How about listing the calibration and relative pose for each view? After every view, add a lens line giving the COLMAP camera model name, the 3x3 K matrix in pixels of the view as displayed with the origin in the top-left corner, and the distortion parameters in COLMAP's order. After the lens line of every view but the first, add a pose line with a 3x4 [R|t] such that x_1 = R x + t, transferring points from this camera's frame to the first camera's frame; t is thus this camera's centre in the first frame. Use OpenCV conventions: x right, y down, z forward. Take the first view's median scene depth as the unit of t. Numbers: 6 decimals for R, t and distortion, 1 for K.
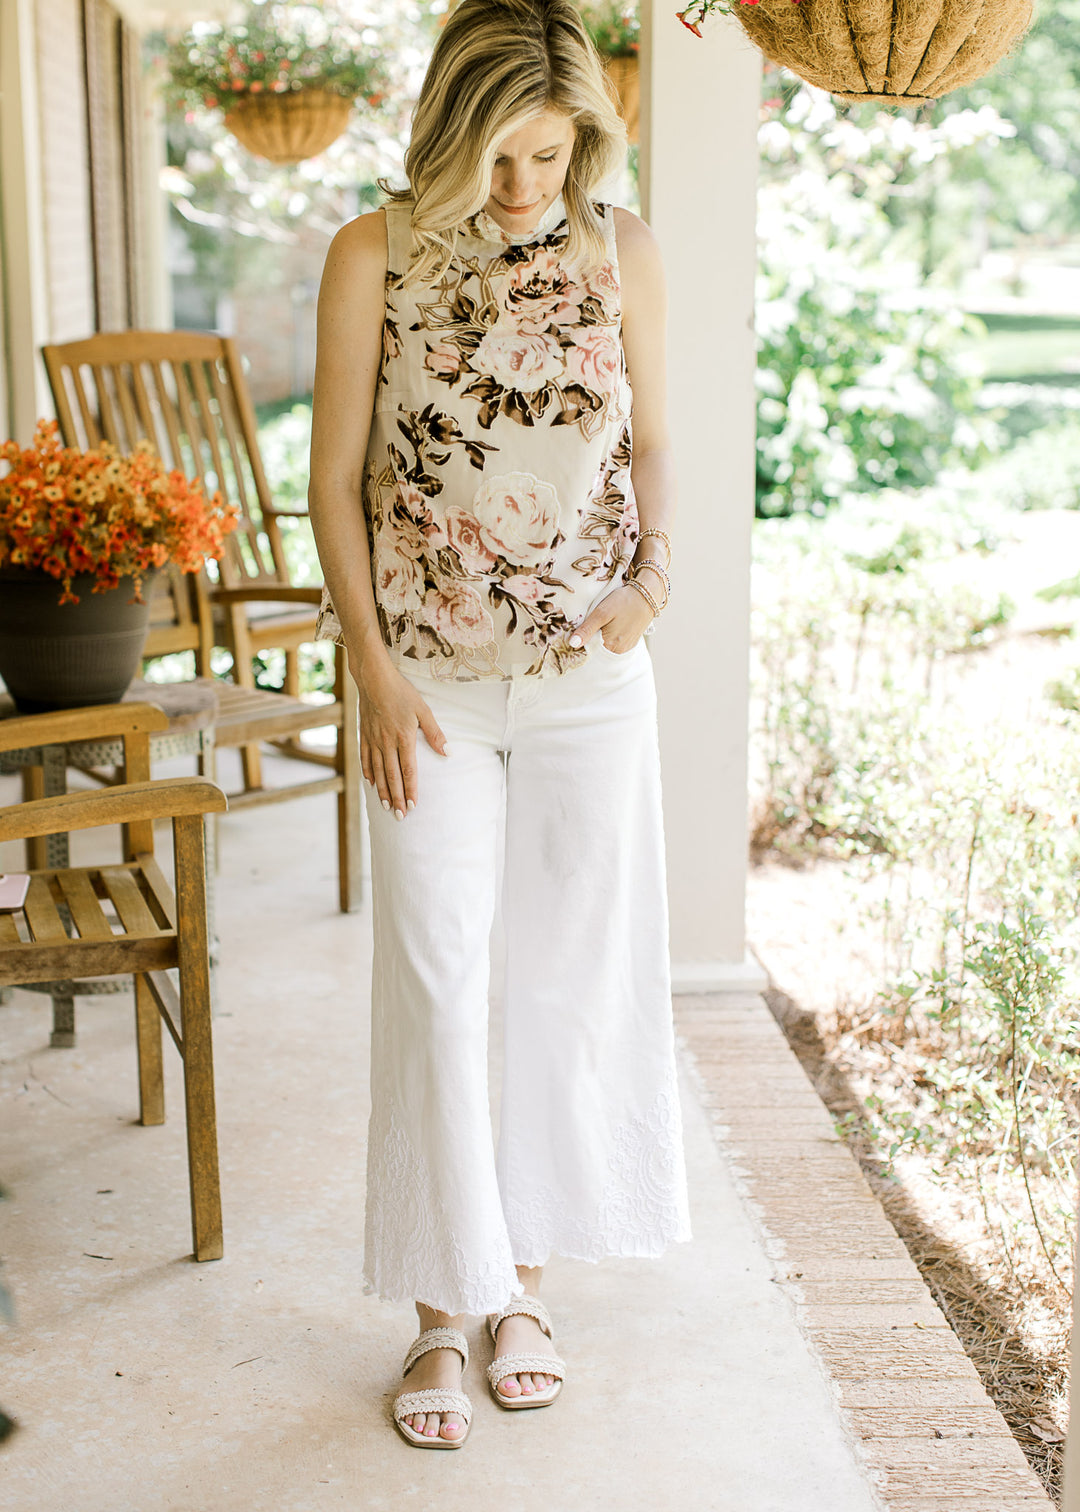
lens RADIAL K [[2262.4, 0, 557.8], [0, 2262.4, 676.9], [0, 0, 1]] dist [0.008426, -0.022046]
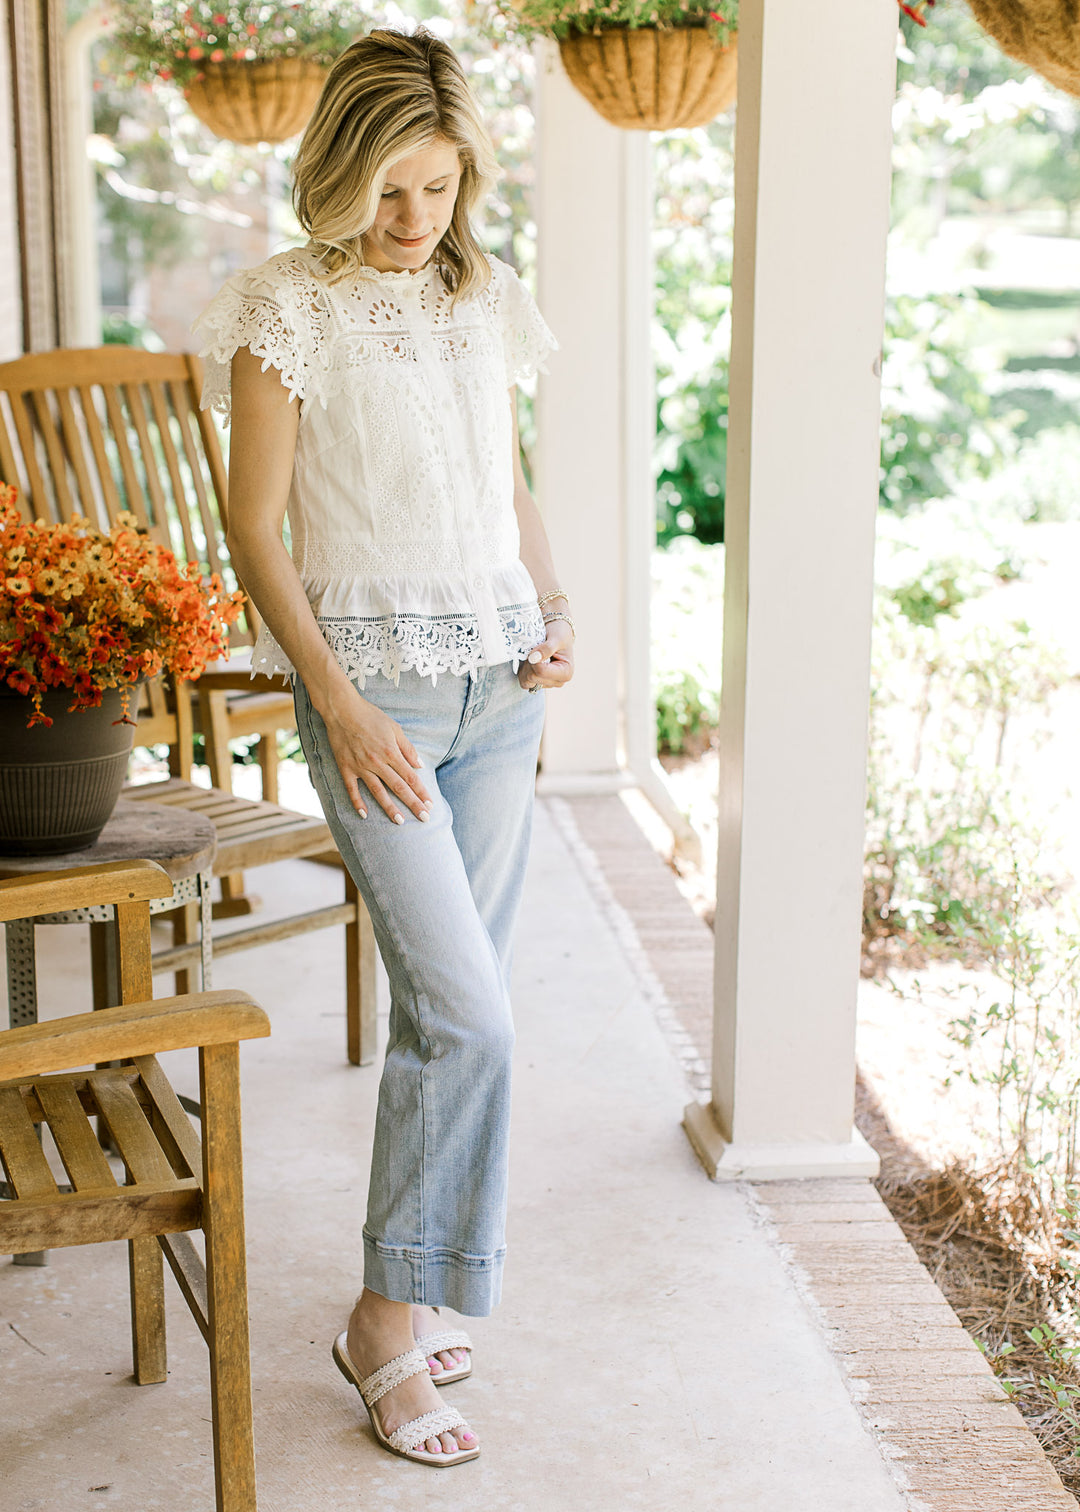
lens RADIAL K [[2413.4, 0, 540.0], [0, 2413.4, 756.0], [0, 0, 1]] dist [0.009076, 0.004875]
pose [[0.999776, 0.001650, 0.021119, -0.056193], [-0.002364, 0.999424, 0.033848, -0.049544], [-0.021051, -0.033890, 0.999204, 0.142405]]
